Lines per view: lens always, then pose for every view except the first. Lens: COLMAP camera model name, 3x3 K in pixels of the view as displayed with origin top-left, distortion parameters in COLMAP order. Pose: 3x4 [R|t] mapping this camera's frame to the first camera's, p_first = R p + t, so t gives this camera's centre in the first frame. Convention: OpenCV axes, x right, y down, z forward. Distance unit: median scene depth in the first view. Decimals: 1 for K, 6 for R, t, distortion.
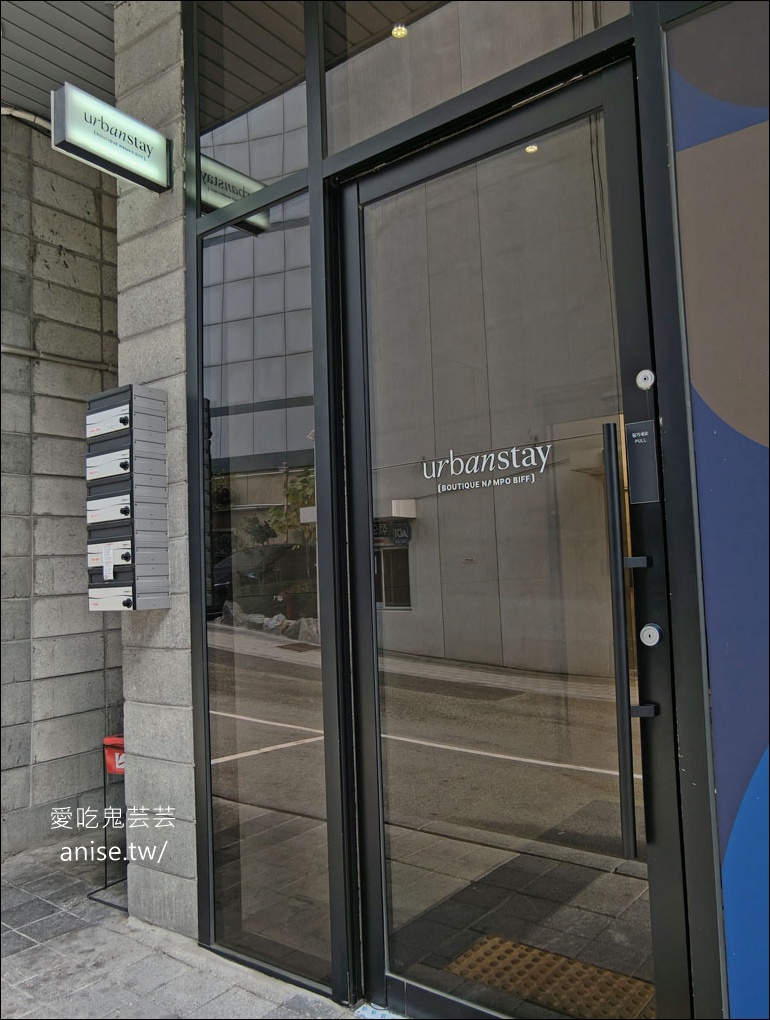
lens RADIAL K [[794.1, 0, 385.0], [0, 794.1, 510.0], [0, 0, 1]] dist [-0.001103, -0.000863]
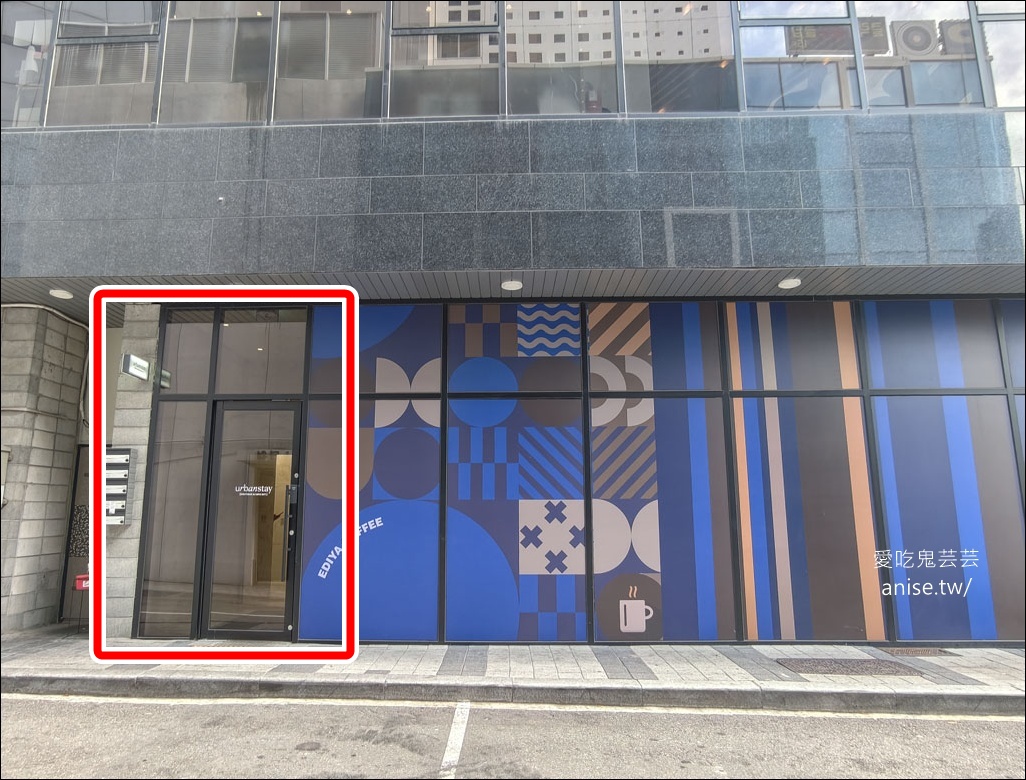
lens RADIAL K [[711.6, 0, 476.8], [0, 711.6, 390.2], [0, 0, 1]] dist [-0.108984, 0.137292]
pose [[0.816164, 0.146839, 0.558852, -0.724765], [-0.079080, 0.986456, -0.143701, -0.094350], [-0.572384, 0.073089, 0.816722, -1.827876]]
